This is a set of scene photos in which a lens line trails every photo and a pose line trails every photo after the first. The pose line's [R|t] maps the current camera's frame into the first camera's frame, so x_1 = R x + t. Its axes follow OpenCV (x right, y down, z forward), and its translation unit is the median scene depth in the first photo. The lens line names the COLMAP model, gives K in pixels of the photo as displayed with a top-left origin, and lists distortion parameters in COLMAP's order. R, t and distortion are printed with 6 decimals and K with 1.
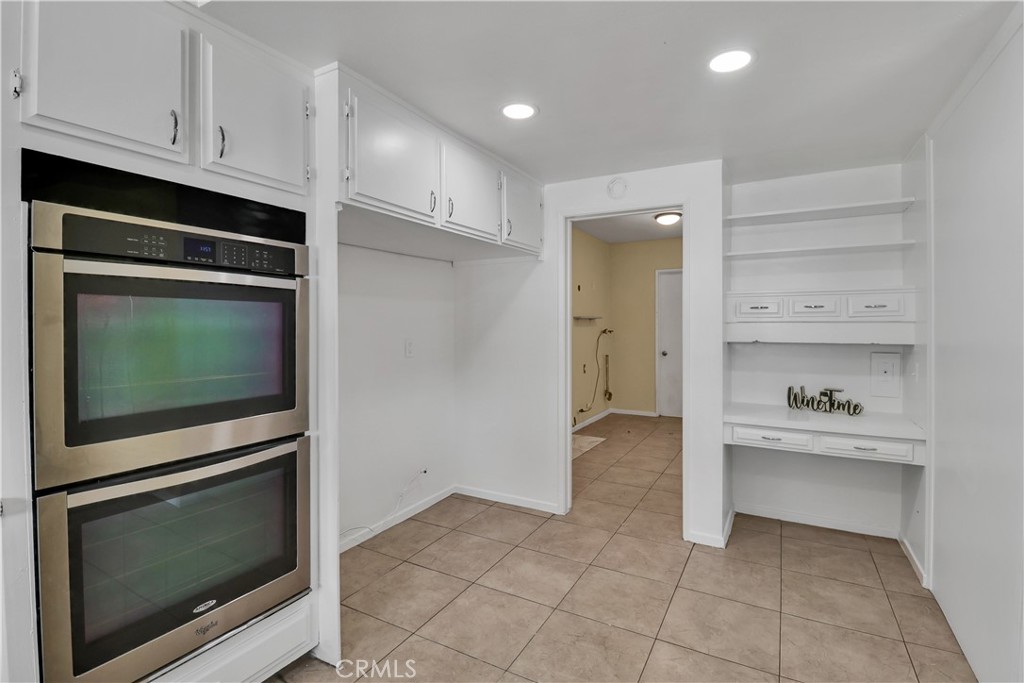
lens RADIAL K [[479.4, 0, 514.3], [0, 479.4, 328.3], [0, 0, 1]] dist [0.000435, -0.013192]
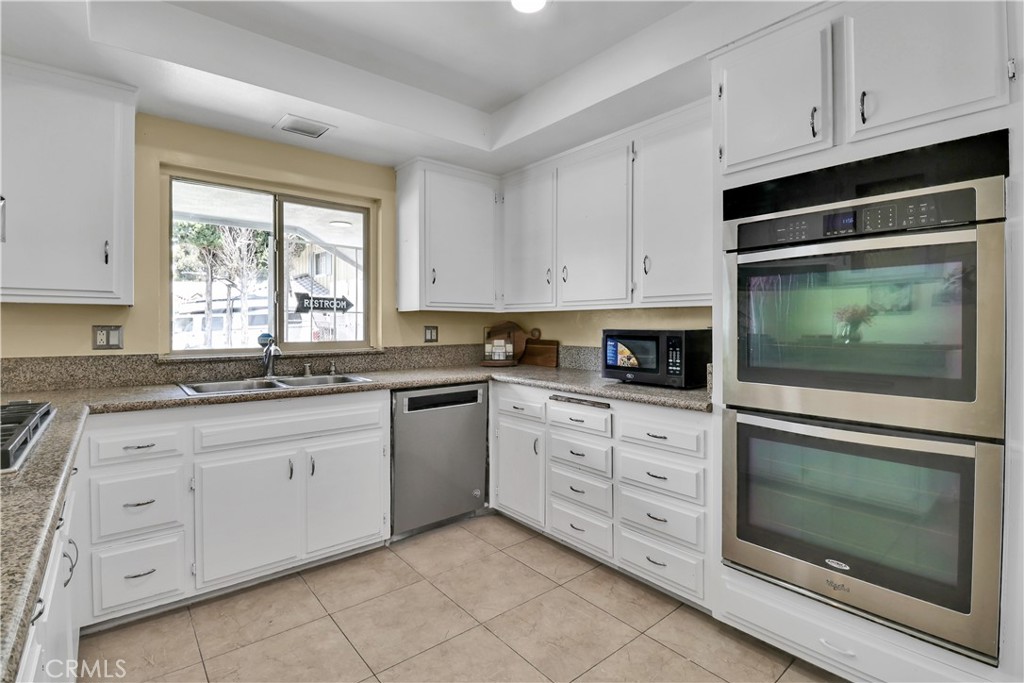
lens RADIAL K [[479.4, 0, 514.3], [0, 479.4, 328.3], [0, 0, 1]] dist [0.000435, -0.013192]
pose [[-0.353054, 0.004343, -0.935593, 0.557252], [-0.006085, 0.999957, 0.006938, 0.061361], [0.935583, 0.008143, -0.353013, 0.679797]]
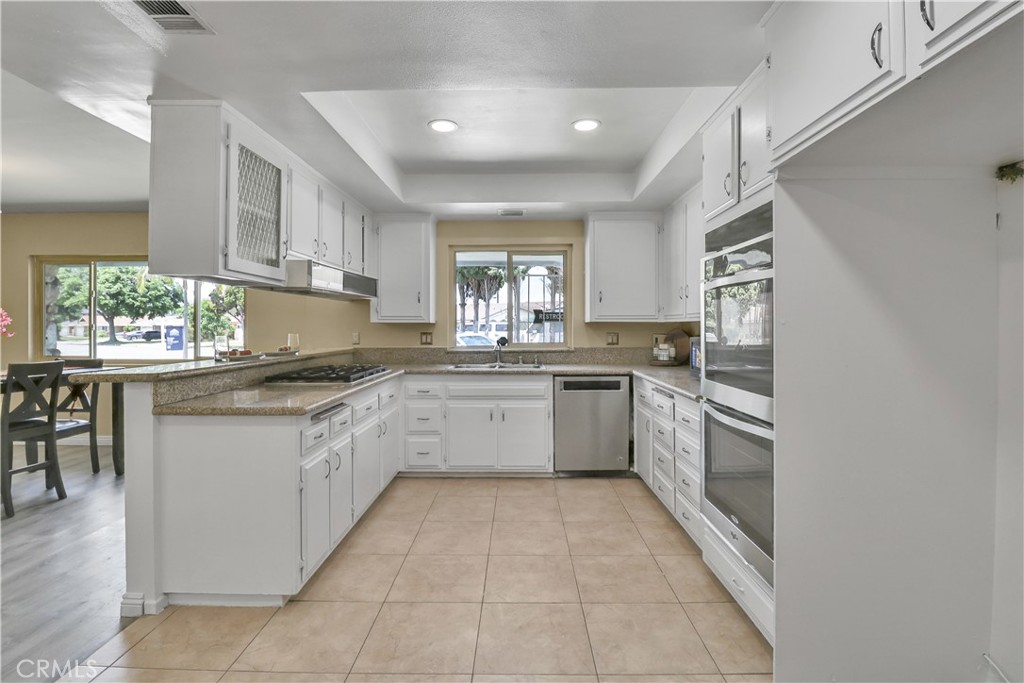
lens RADIAL K [[479.4, 0, 514.3], [0, 479.4, 328.3], [0, 0, 1]] dist [0.000435, -0.013192]
pose [[-0.877327, 0.002727, -0.479885, 0.556695], [-0.001173, 0.999969, 0.007827, 0.019711], [0.479891, 0.007430, -0.877296, 1.848161]]
